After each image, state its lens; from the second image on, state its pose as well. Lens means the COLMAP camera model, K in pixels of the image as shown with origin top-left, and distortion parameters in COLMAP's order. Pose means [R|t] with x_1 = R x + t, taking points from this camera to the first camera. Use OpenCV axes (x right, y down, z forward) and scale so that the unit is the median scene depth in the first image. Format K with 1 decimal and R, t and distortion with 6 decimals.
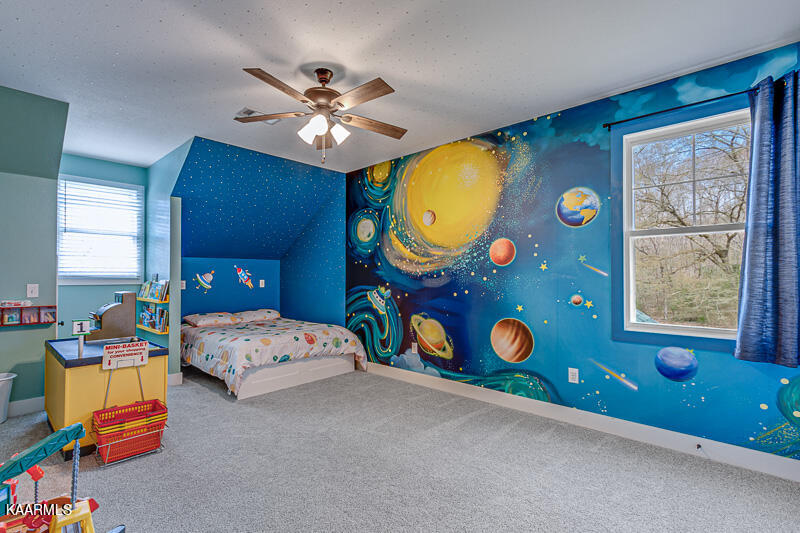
lens RADIAL K [[377.0, 0, 399.9], [0, 377.0, 267.8], [0, 0, 1]] dist [0.005031, 0.001858]
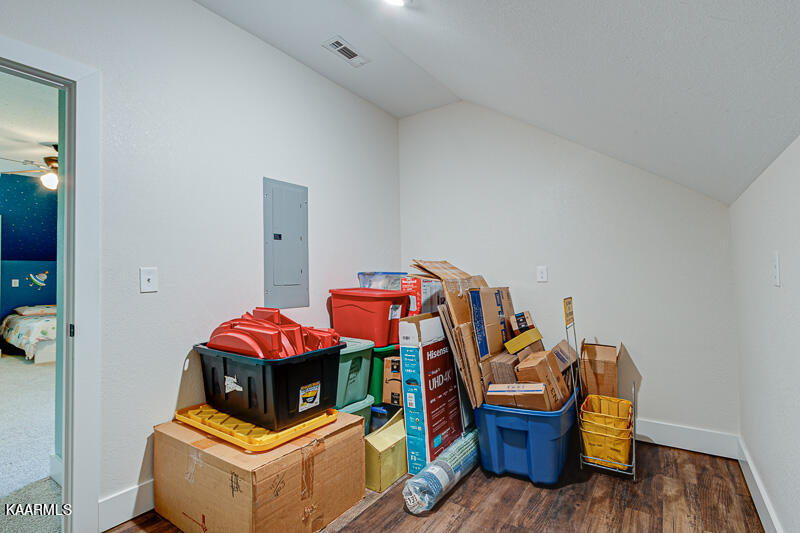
lens RADIAL K [[377.0, 0, 401.5], [0, 377.0, 269.4], [0, 0, 1]] dist [0.005031, 0.001858]
pose [[0.989867, -0.006988, 0.141829, 0.613030], [0.007032, 0.999975, 0.000195, 0.012433], [-0.141827, 0.000805, 0.989891, -0.493523]]
